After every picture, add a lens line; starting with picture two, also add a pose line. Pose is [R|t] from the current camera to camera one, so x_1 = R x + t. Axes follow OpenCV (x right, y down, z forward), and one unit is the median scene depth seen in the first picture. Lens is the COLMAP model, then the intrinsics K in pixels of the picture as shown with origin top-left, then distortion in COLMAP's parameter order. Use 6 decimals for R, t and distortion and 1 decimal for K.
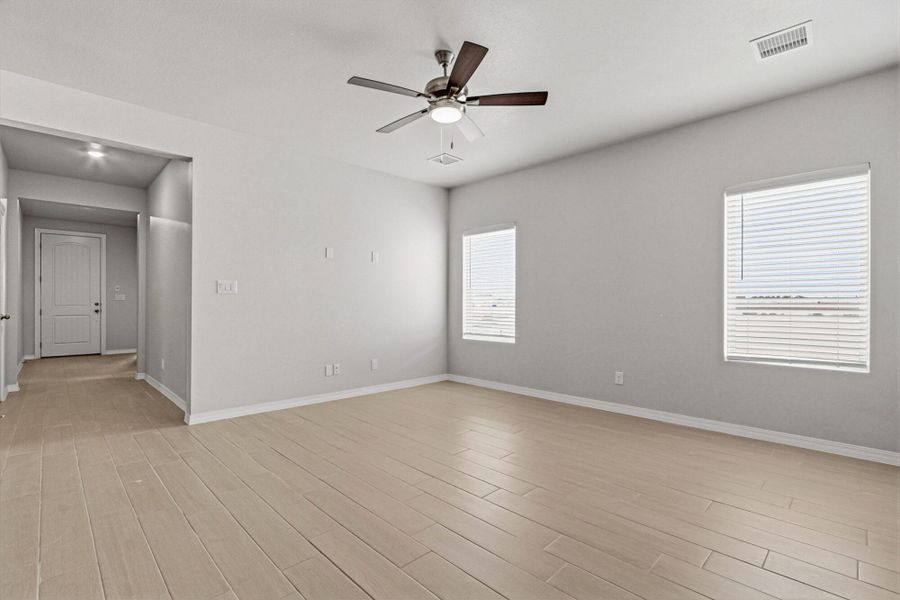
lens RADIAL K [[415.2, 0, 445.8], [0, 415.2, 303.9], [0, 0, 1]] dist [-0.013434, 0.000146]
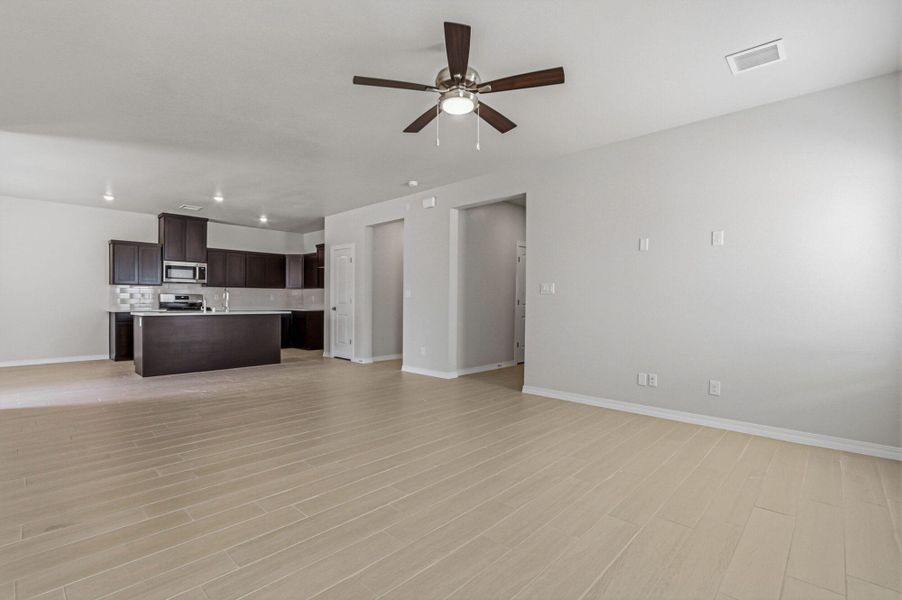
lens RADIAL K [[416.1, 0, 446.8], [0, 416.1, 303.9], [0, 0, 1]] dist [-0.013434, 0.000146]
pose [[0.040267, 0.005272, -0.999175, 0.466510], [-0.008016, 0.999956, 0.004953, 0.000950], [0.999157, 0.007810, 0.040308, 0.451642]]
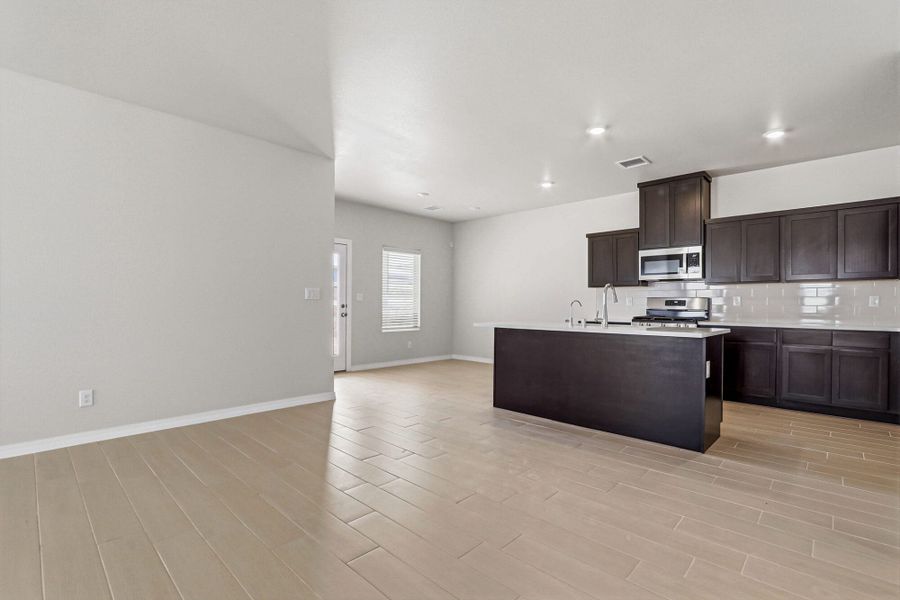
lens RADIAL K [[415.2, 0, 445.8], [0, 415.2, 303.9], [0, 0, 1]] dist [-0.013434, 0.000146]
pose [[-0.999433, -0.007287, -0.032865, -0.459570], [-0.007366, 0.999970, 0.002284, -0.001558], [0.032847, 0.002525, -0.999457, 0.523388]]
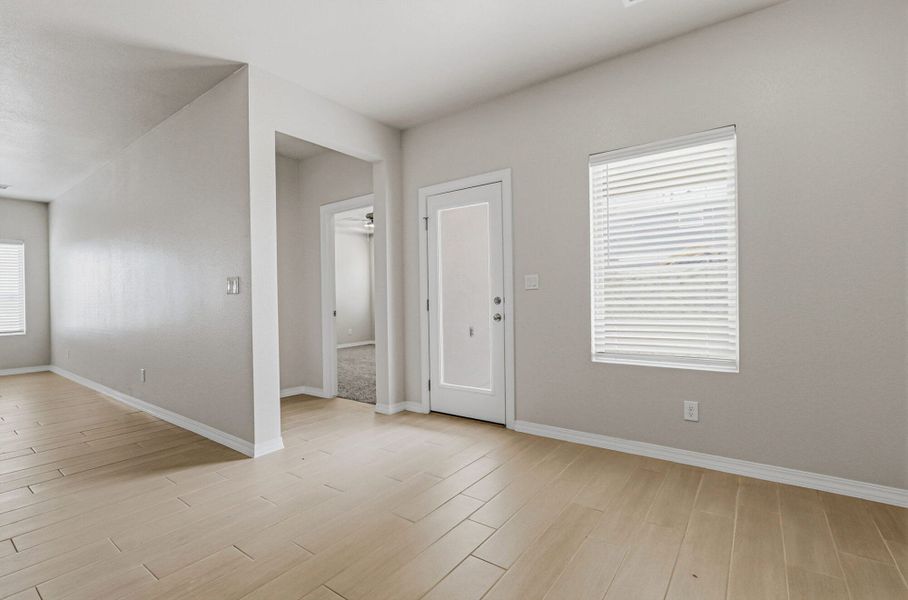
lens RADIAL K [[420.4, 0, 454.0], [0, 420.4, 300.0], [0, 0, 1]] dist [-0.003780, -0.000425]
pose [[-0.159905, -0.007585, 0.987103, -0.808735], [0.016036, 0.999819, 0.010281, 0.001825], [-0.987002, 0.017474, -0.159754, -0.479532]]
